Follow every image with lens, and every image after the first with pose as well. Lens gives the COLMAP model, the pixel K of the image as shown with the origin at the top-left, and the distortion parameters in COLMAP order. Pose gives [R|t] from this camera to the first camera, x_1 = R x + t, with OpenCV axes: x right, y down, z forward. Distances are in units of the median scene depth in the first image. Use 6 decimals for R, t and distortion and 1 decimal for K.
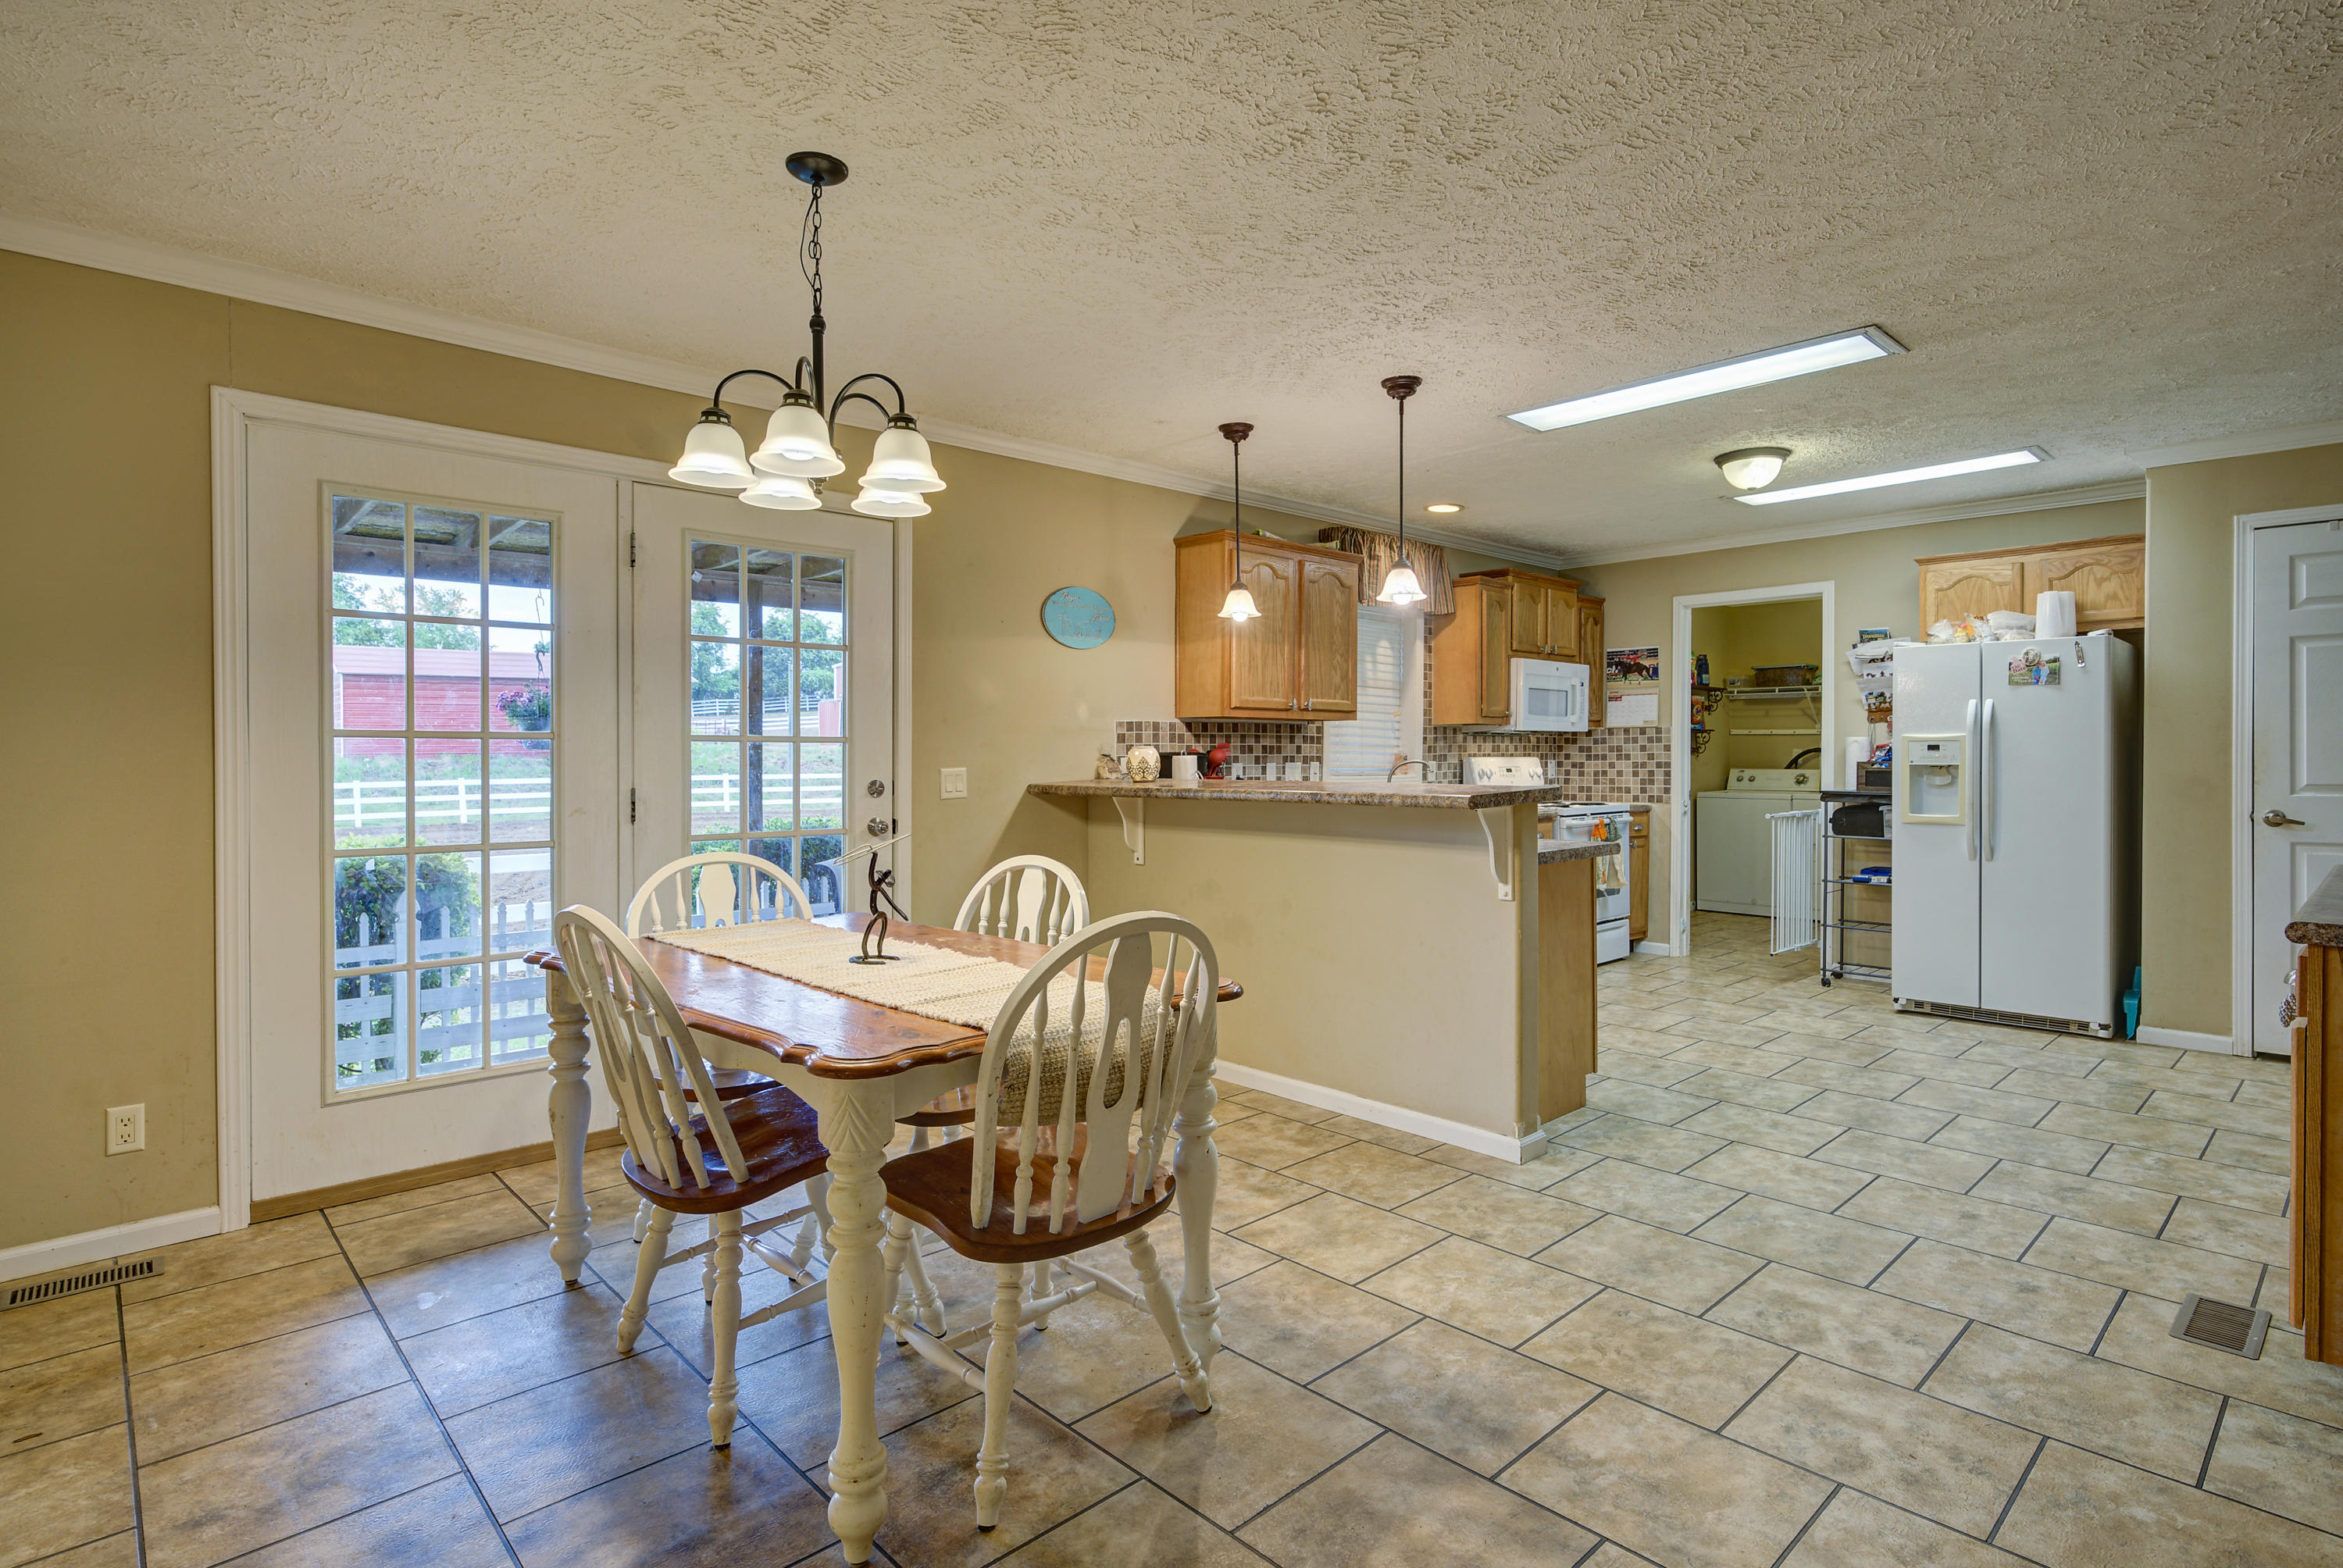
lens RADIAL K [[1185.2, 0, 1168.5], [0, 1185.2, 765.9], [0, 0, 1]] dist [0.003095, -0.000044]
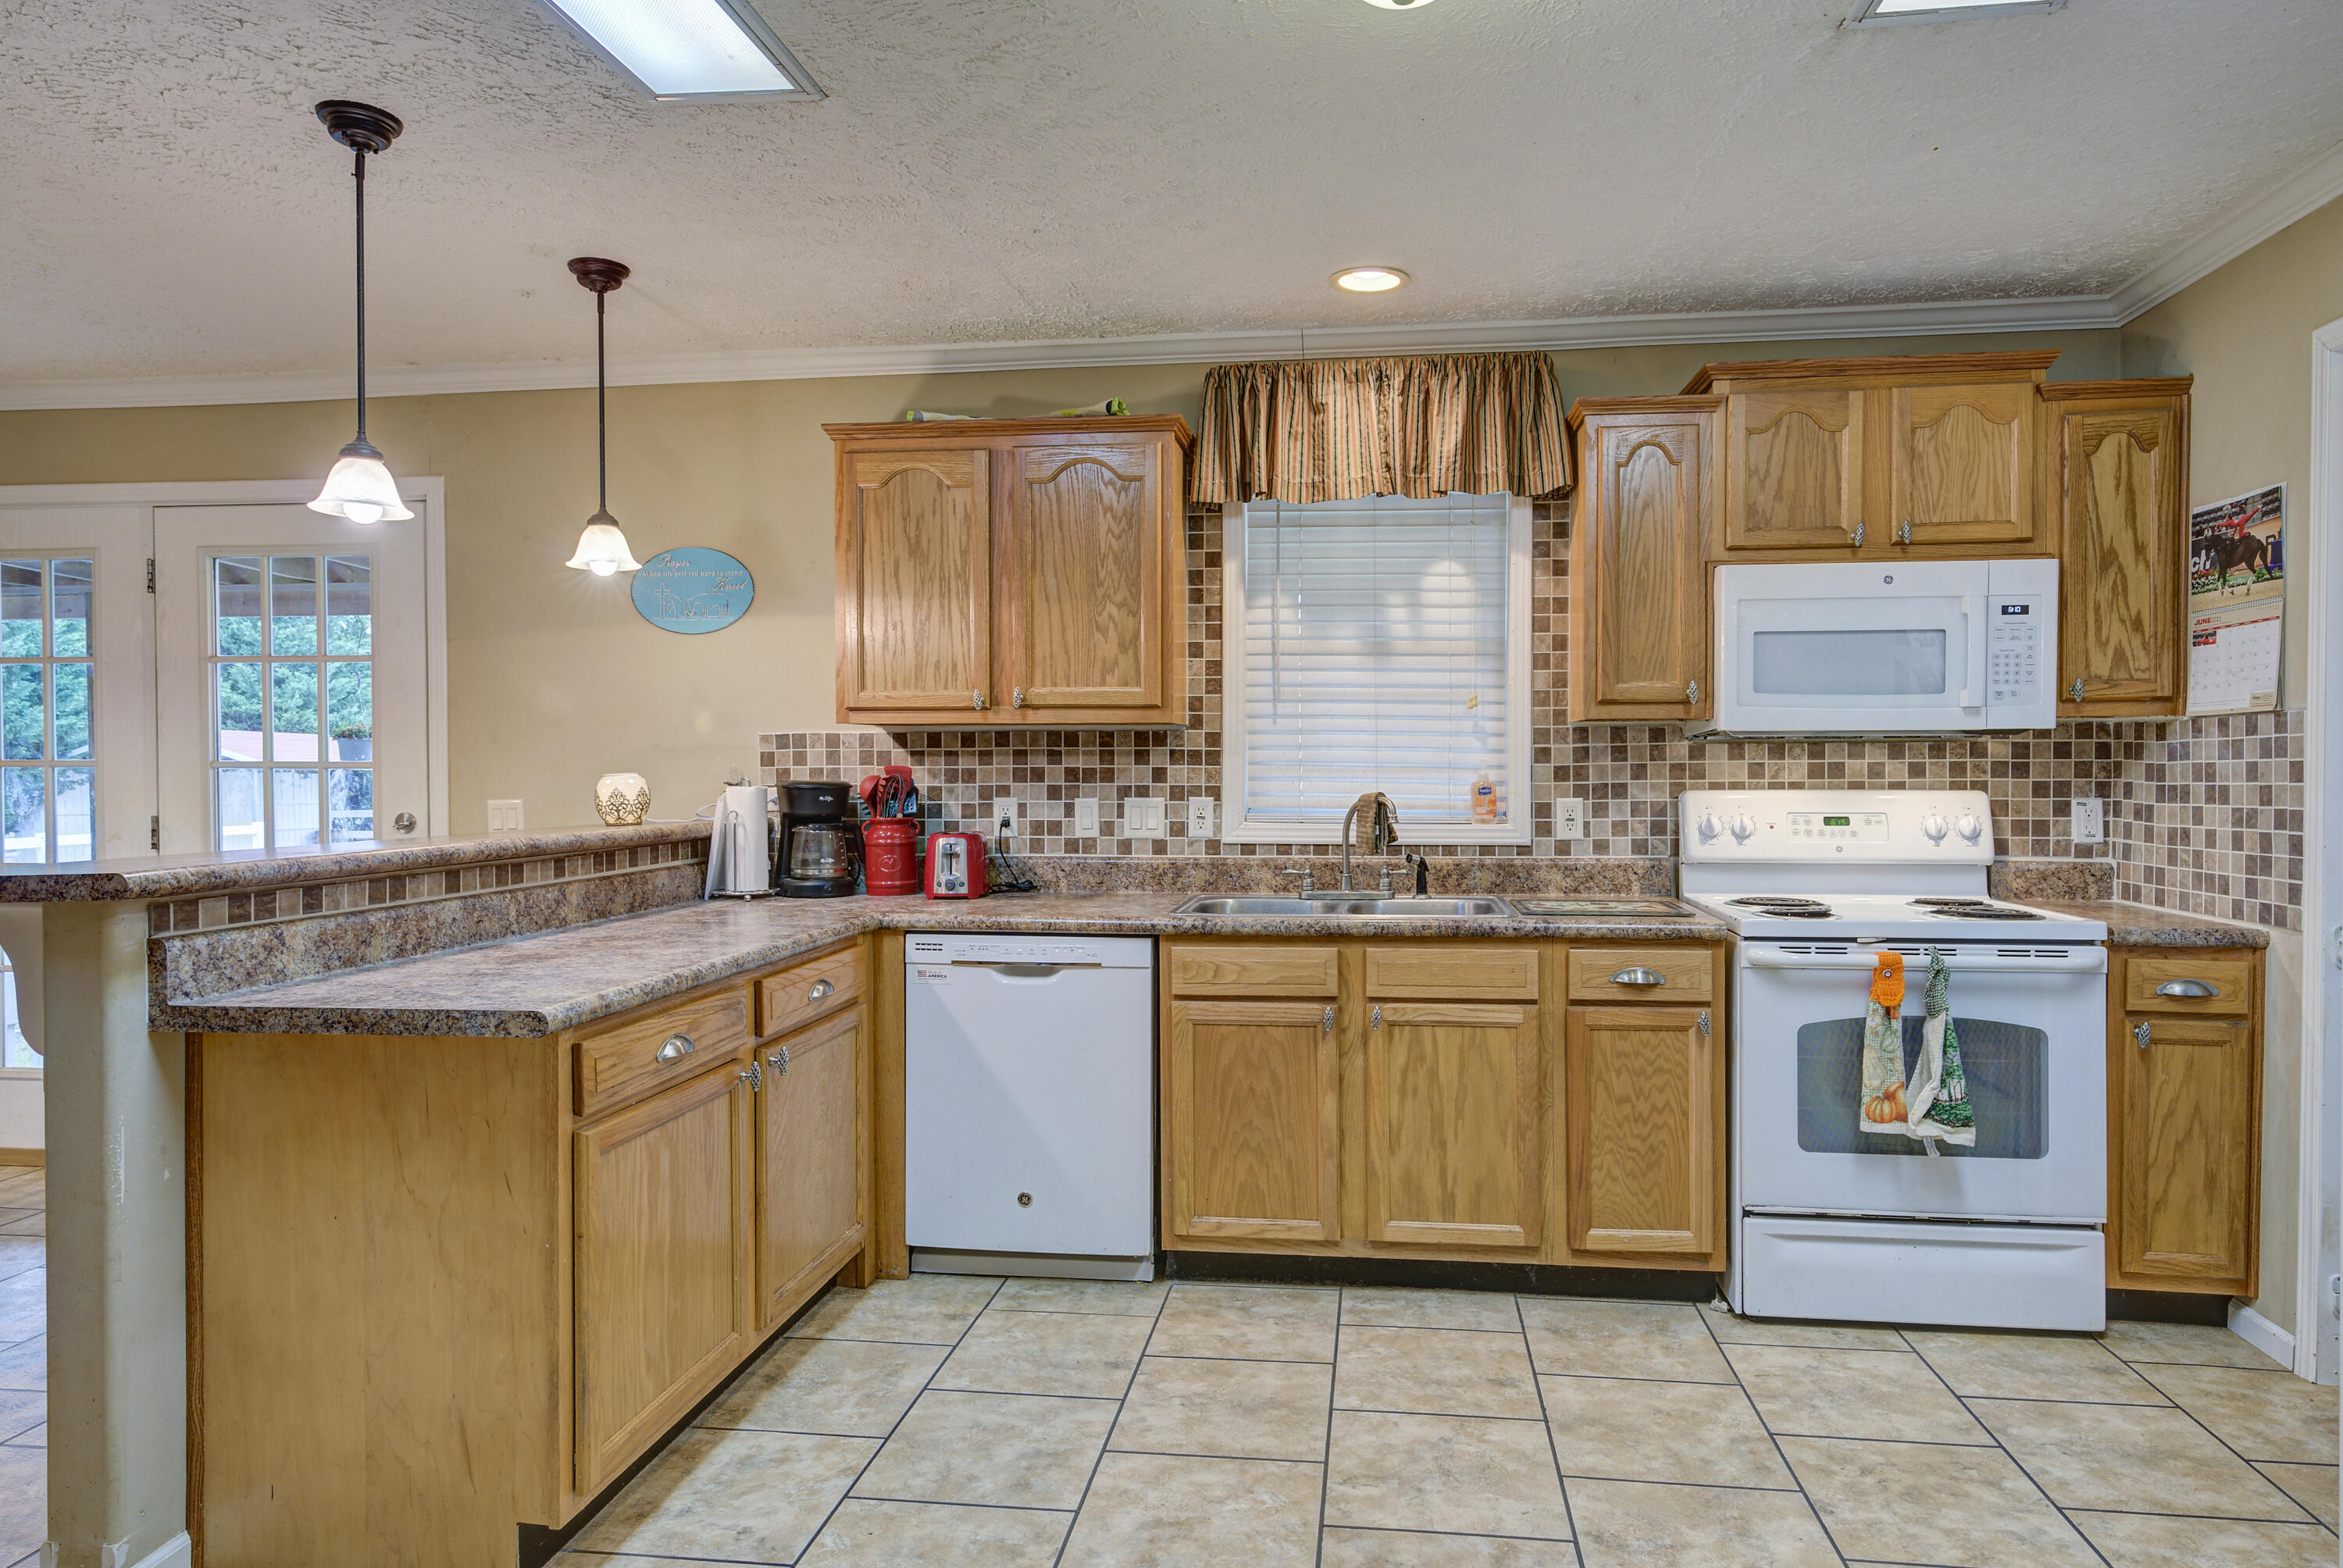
lens RADIAL K [[1346.6, 0, 1197.7], [0, 1346.6, 779.0], [0, 0, 1]] dist [0.005242, -0.000830]
pose [[0.640511, 0.008900, -0.767897, 0.596245], [-0.006602, 0.999960, 0.006083, -0.015199], [0.767921, 0.001174, 0.640544, 0.576029]]
